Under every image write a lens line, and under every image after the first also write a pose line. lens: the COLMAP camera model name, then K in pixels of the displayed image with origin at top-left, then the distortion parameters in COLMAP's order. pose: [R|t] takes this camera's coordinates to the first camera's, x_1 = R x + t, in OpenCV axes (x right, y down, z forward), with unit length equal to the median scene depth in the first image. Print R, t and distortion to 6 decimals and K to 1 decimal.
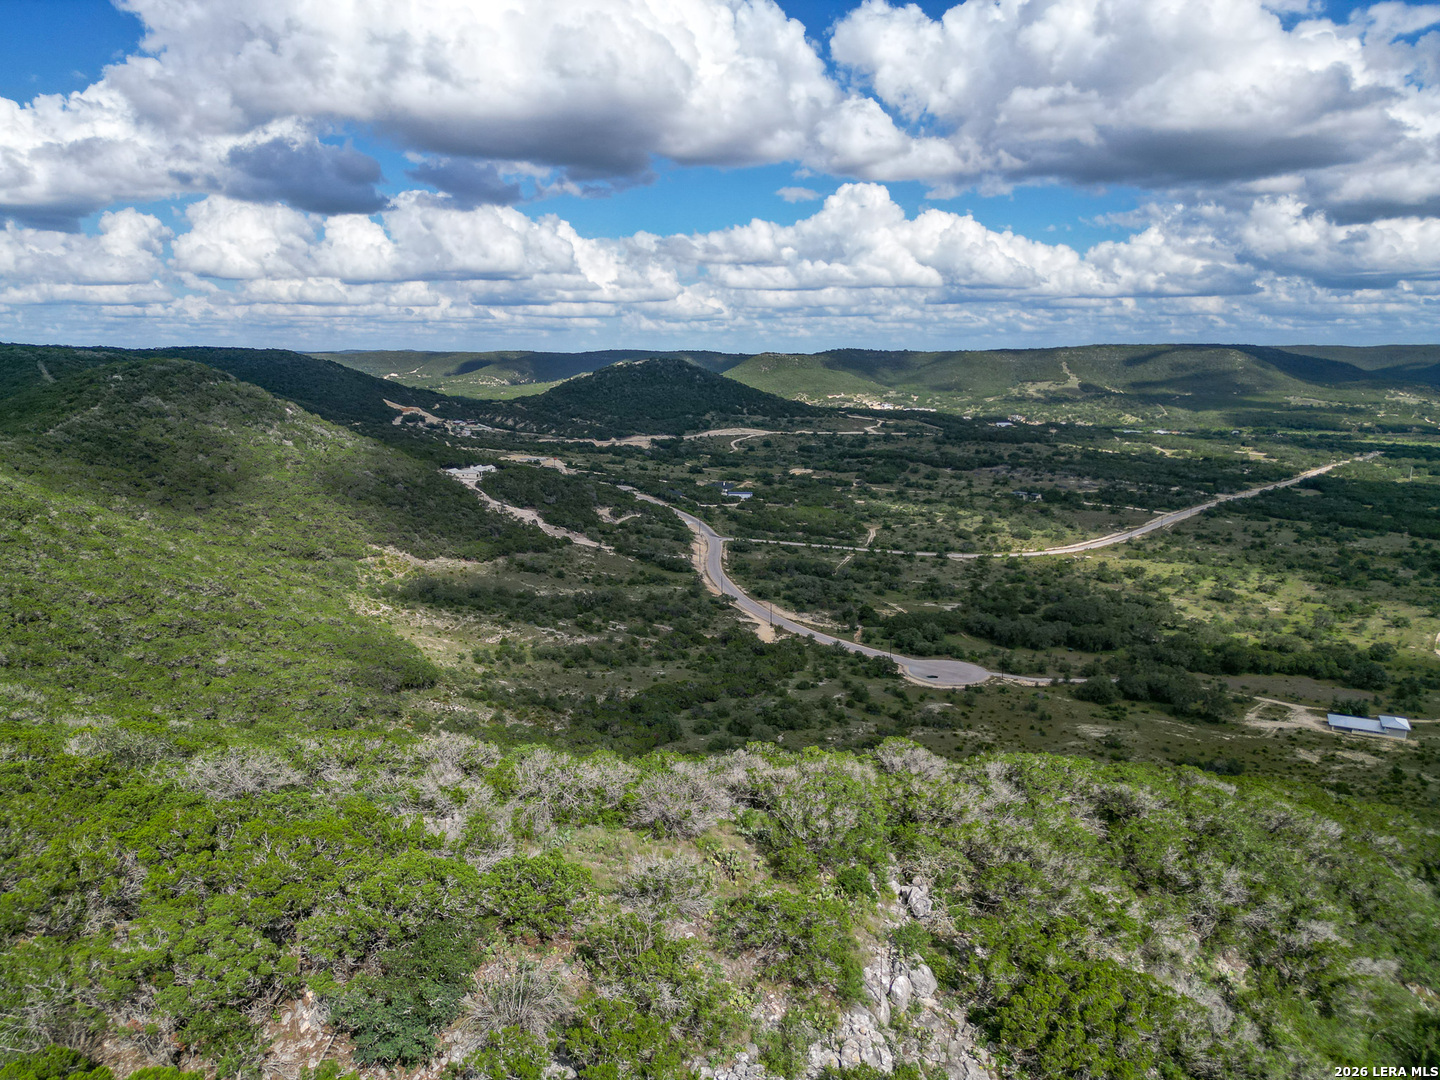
lens RADIAL K [[1005.0, 0, 720.0], [0, 1005.0, 540.0], [0, 0, 1]] dist [0.090122, -0.104783]
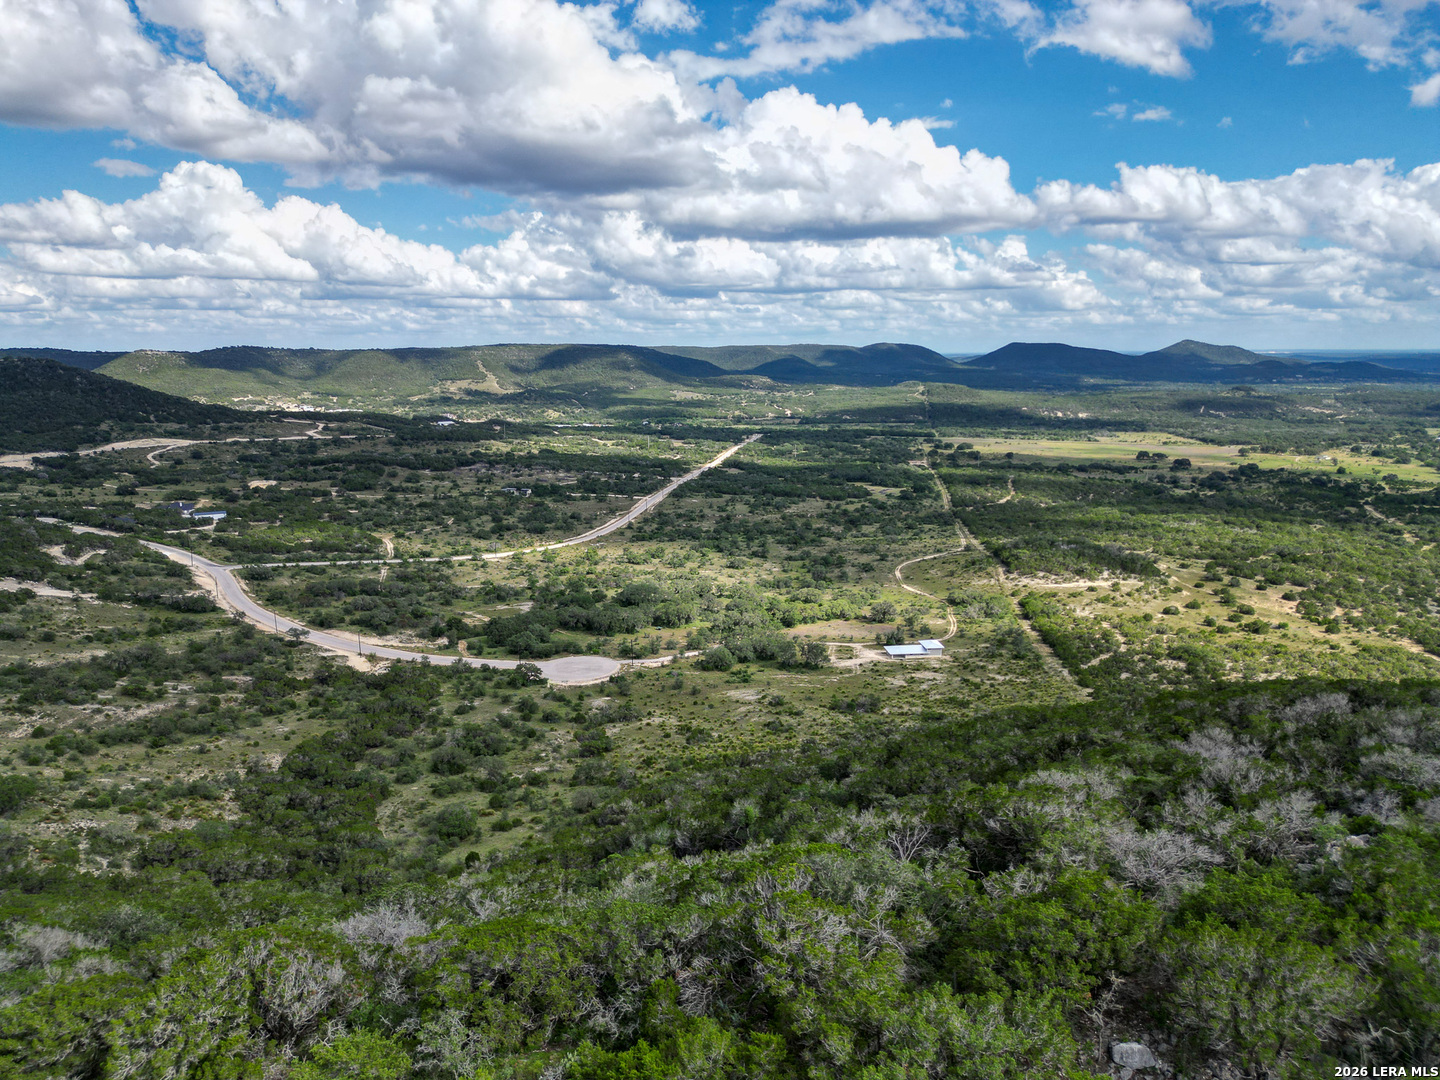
lens RADIAL K [[999.5, 0, 717.1], [0, 999.5, 576.3], [0, 0, 1]] dist [0.083770, -0.087853]
pose [[0.840241, -0.124859, 0.527642, -0.103616], [0.105596, 0.992174, 0.066628, -0.007294], [-0.531832, -0.000266, 0.846850, 0.050868]]
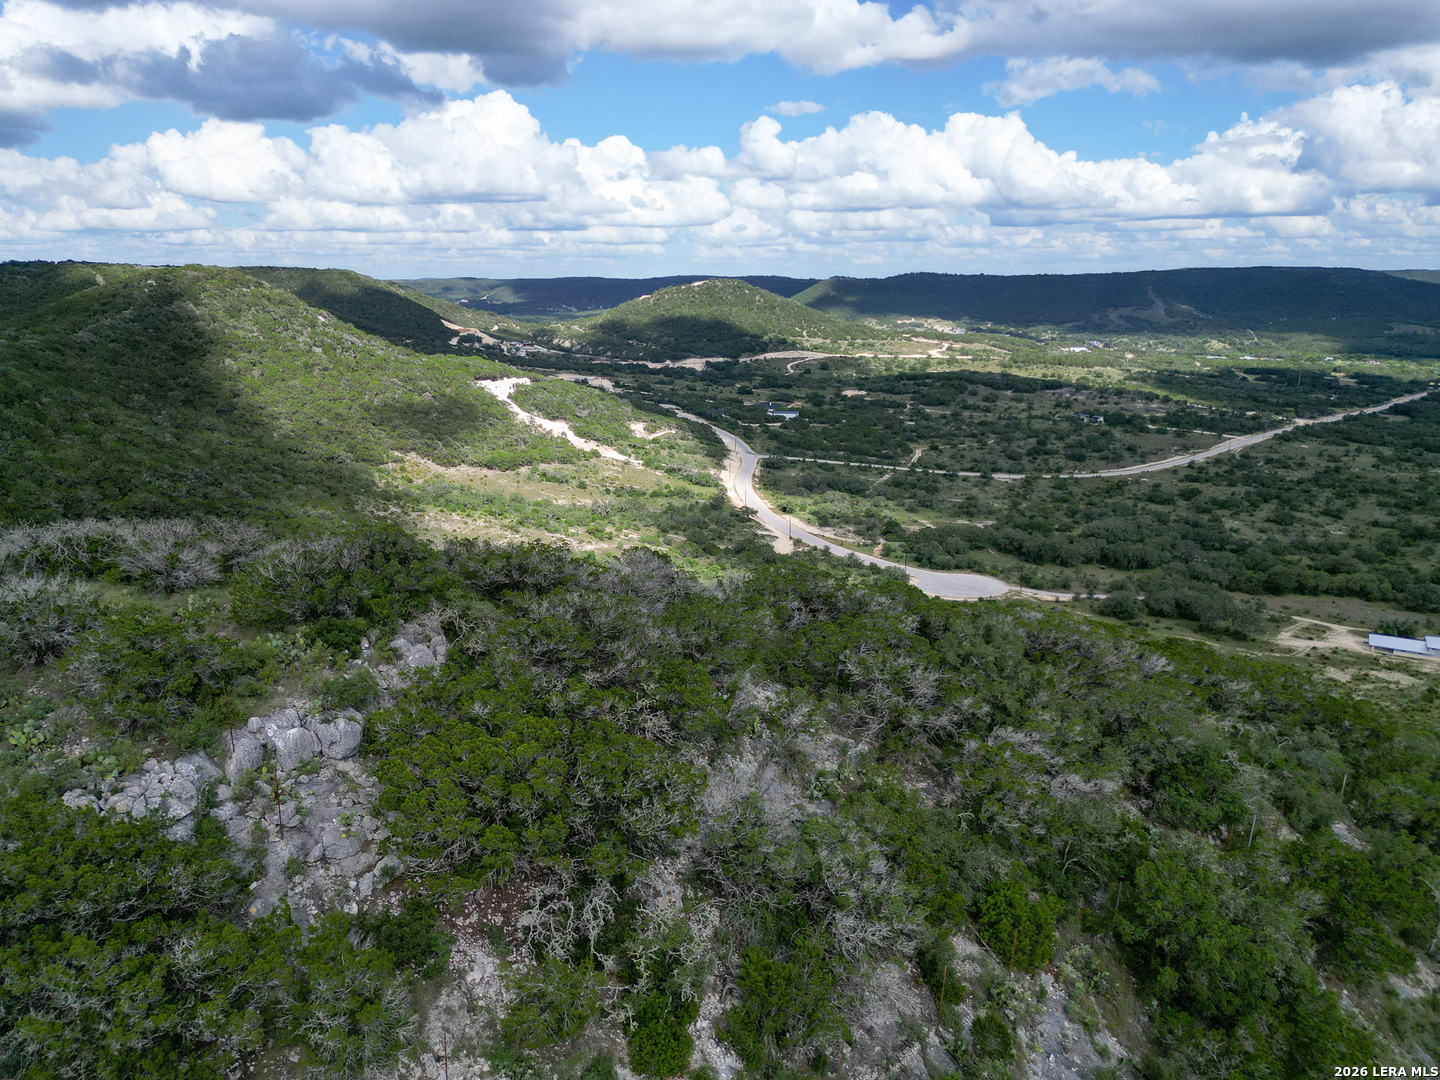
lens RADIAL K [[1005.0, 0, 720.0], [0, 1005.0, 540.0], [0, 0, 1]] dist [0.090122, -0.104783]
pose [[0.997370, 0.017528, -0.070329, 0.036162], [-0.012806, 0.997668, 0.067038, 0.015667], [0.071340, -0.065961, 0.995269, 0.018545]]
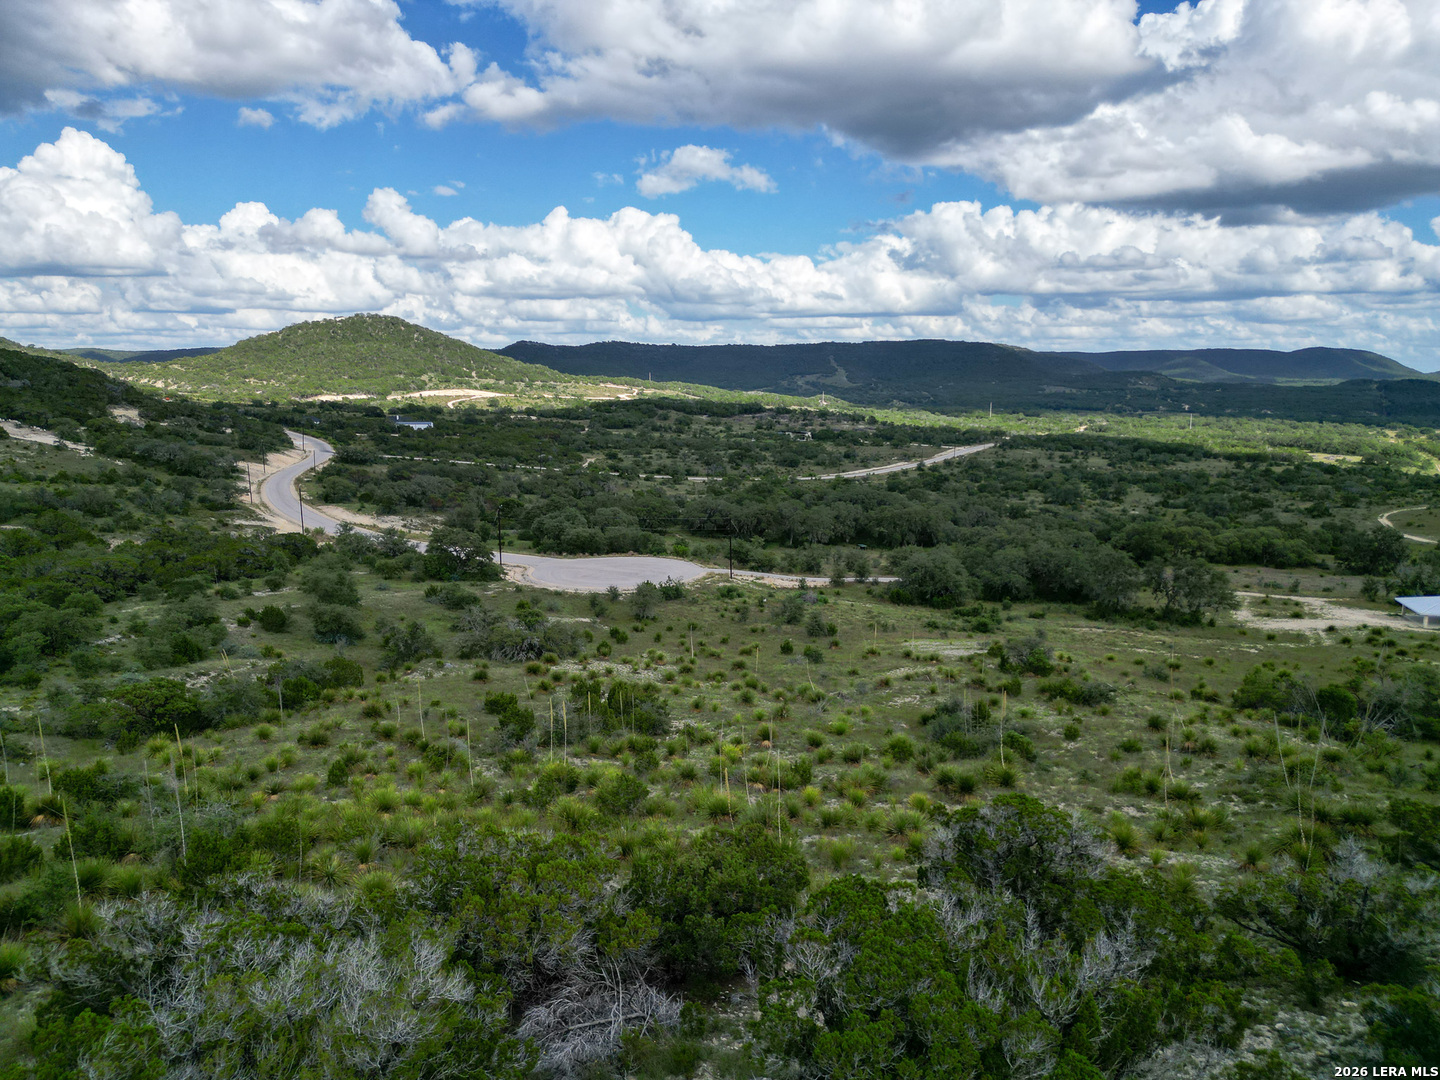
lens RADIAL K [[1005.0, 0, 720.0], [0, 1005.0, 540.0], [0, 0, 1]] dist [0.090122, -0.104783]
pose [[0.977315, -0.031823, 0.209387, 0.104503], [0.036370, 0.999178, -0.017898, 0.075047], [-0.208645, 0.025108, 0.977669, 0.324588]]
